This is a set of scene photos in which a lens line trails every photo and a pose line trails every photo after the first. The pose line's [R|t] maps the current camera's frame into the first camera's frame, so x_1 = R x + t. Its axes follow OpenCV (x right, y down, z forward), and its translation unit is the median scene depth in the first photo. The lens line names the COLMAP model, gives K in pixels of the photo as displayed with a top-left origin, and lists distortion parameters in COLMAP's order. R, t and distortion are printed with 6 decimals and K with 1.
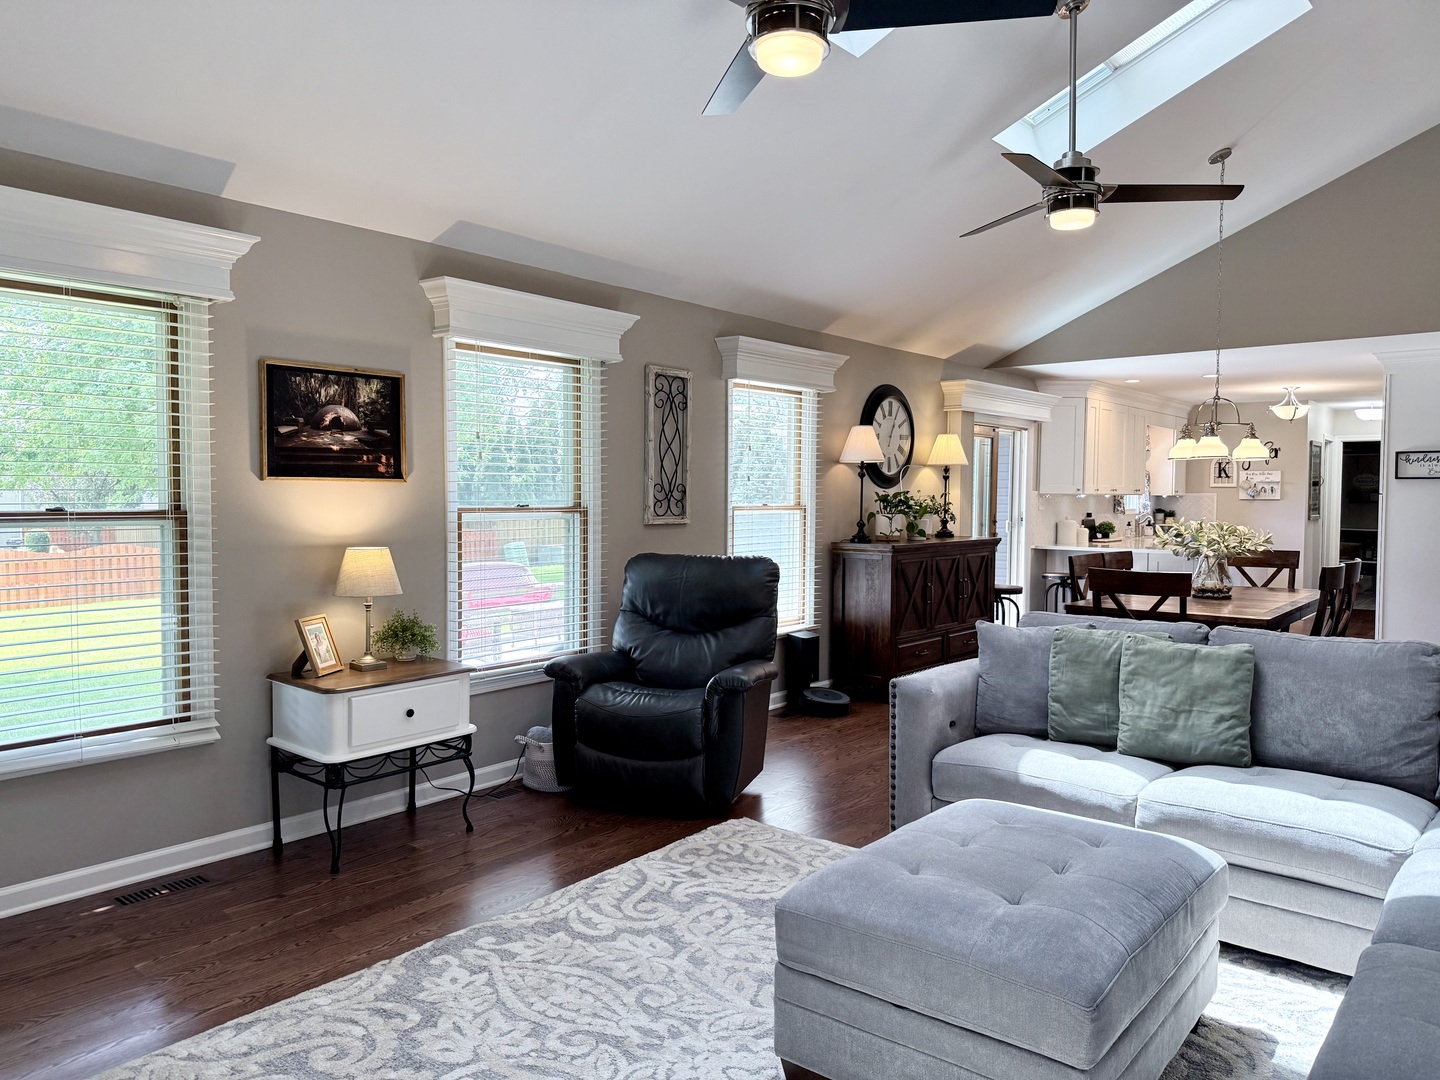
lens RADIAL K [[1014.5, 0, 728.9], [0, 1014.5, 543.5], [0, 0, 1]] dist [0.049008, -0.011224]
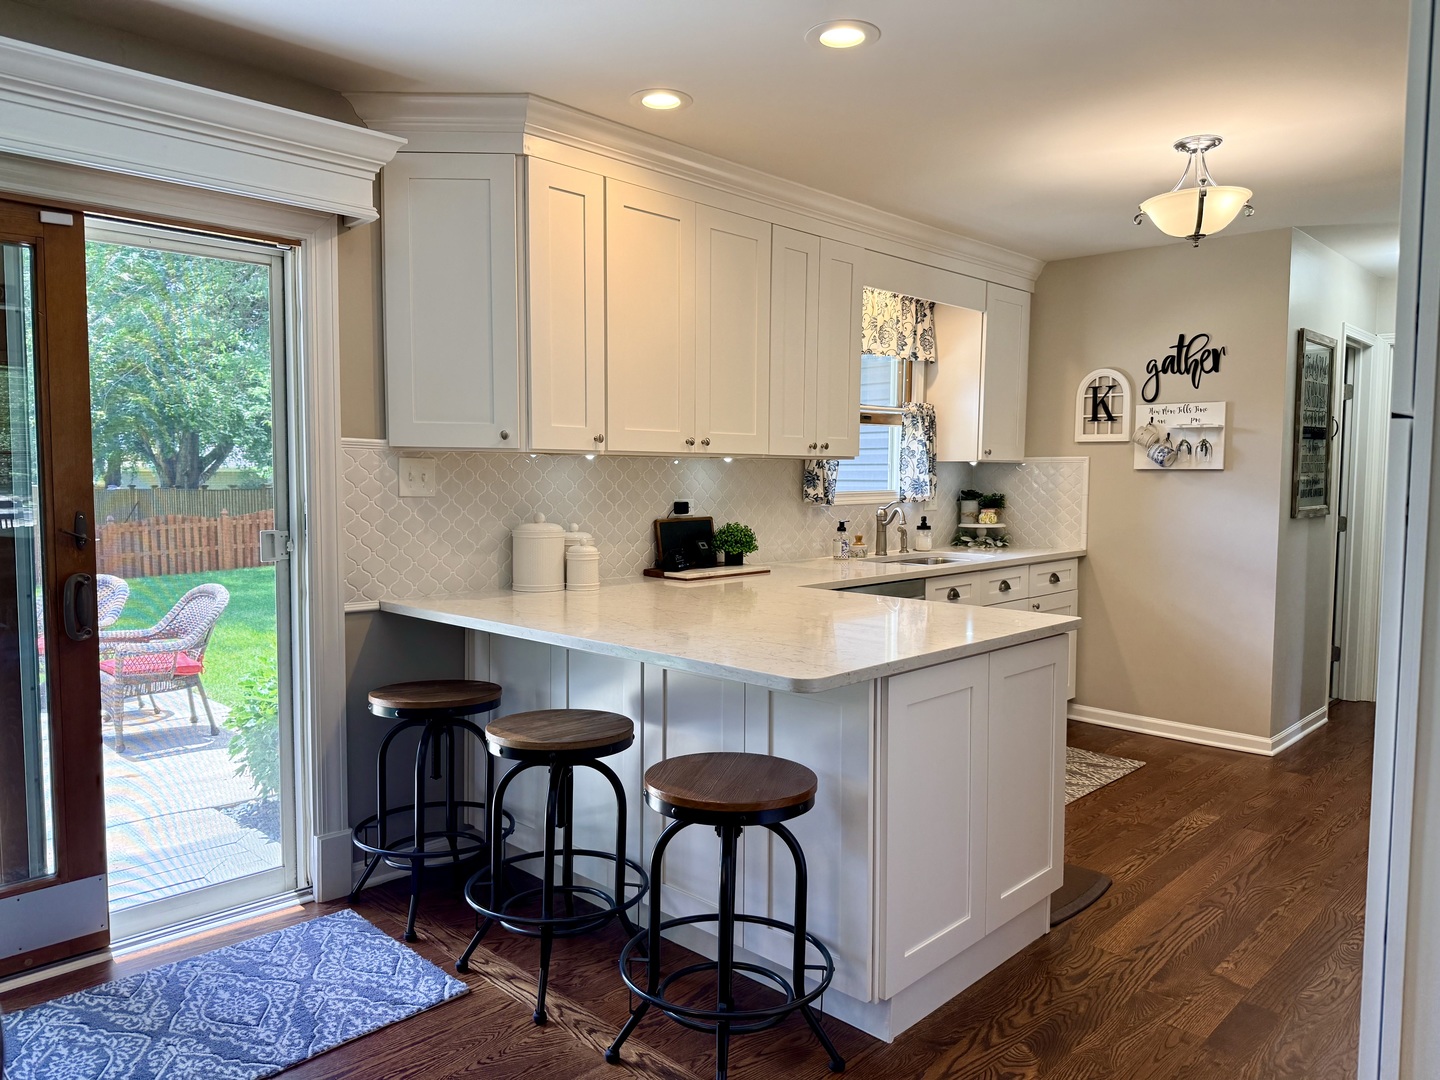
lens RADIAL K [[1014.5, 0, 714.5], [0, 1014.5, 537.6], [0, 0, 1]] dist [0.049008, -0.011224]
pose [[0.997207, 0.008217, -0.074233, 0.354497], [-0.006971, 0.999831, 0.017017, -0.020434], [0.074360, -0.016452, 0.997096, 0.555904]]
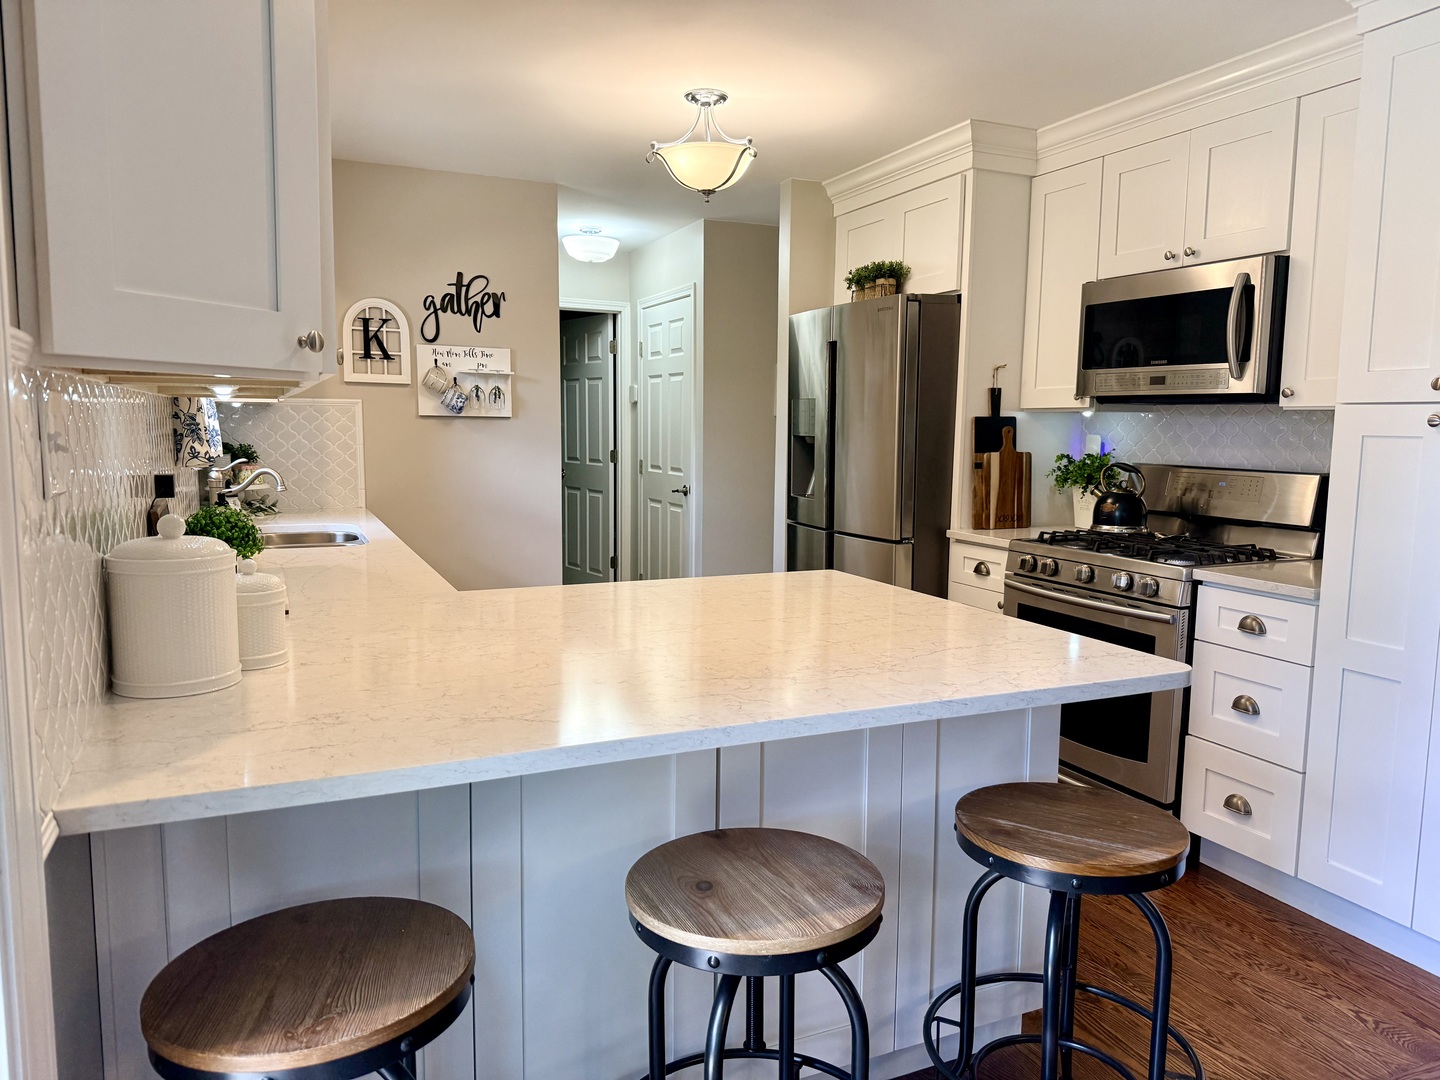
lens RADIAL K [[1014.5, 0, 717.6], [0, 1014.5, 547.4], [0, 0, 1]] dist [0.049008, -0.011224]
pose [[0.454666, -0.107577, 0.884142, 0.195745], [0.029235, 0.993947, 0.105903, -0.031094], [-0.890182, -0.022302, 0.455058, 0.721765]]
